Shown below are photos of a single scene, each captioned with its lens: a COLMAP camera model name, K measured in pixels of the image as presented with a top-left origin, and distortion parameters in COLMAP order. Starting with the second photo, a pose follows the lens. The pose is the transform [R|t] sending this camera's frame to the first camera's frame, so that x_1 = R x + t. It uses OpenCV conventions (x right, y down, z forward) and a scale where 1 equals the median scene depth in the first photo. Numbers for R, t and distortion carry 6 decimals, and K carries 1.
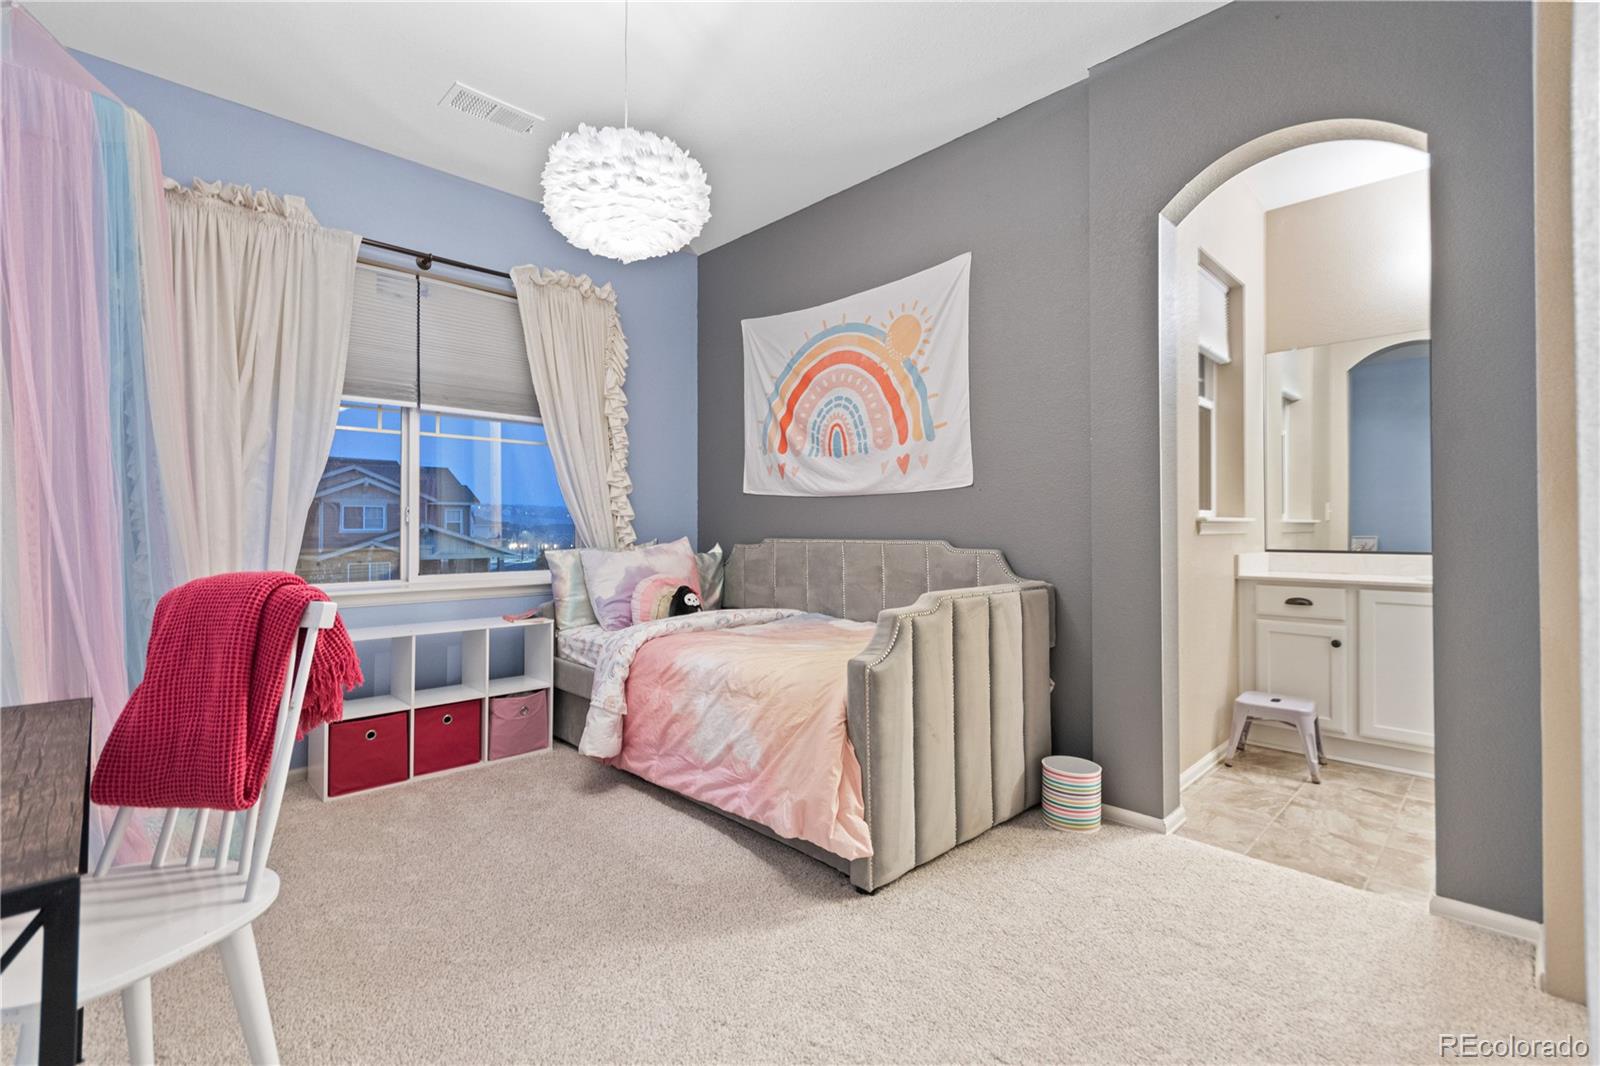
lens RADIAL K [[712.6, 0, 797.5], [0, 712.6, 518.4], [0, 0, 1]] dist [0.001578, 0.000222]
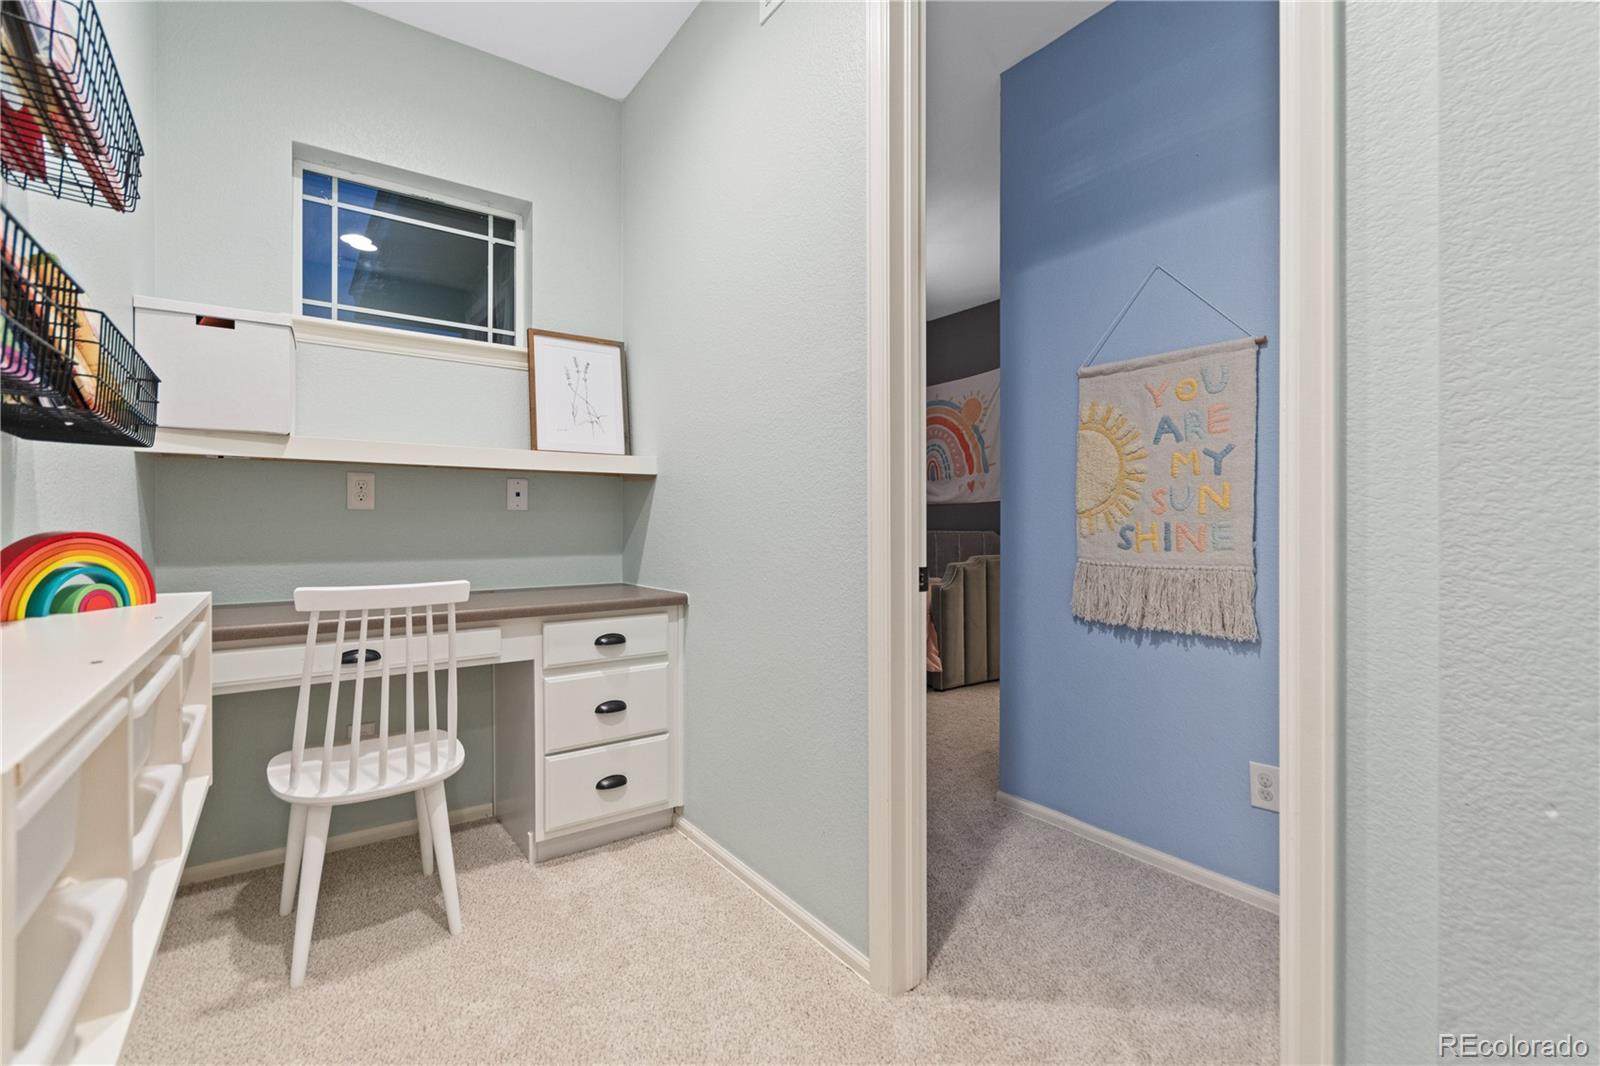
lens RADIAL K [[712.6, 0, 794.3], [0, 712.6, 523.5], [0, 0, 1]] dist [0.002037, 0.000056]
pose [[0.987163, -0.000024, -0.159717, 0.002924], [0.002349, 0.999894, 0.014365, -0.012729], [0.159700, -0.014556, 0.987058, -0.776000]]
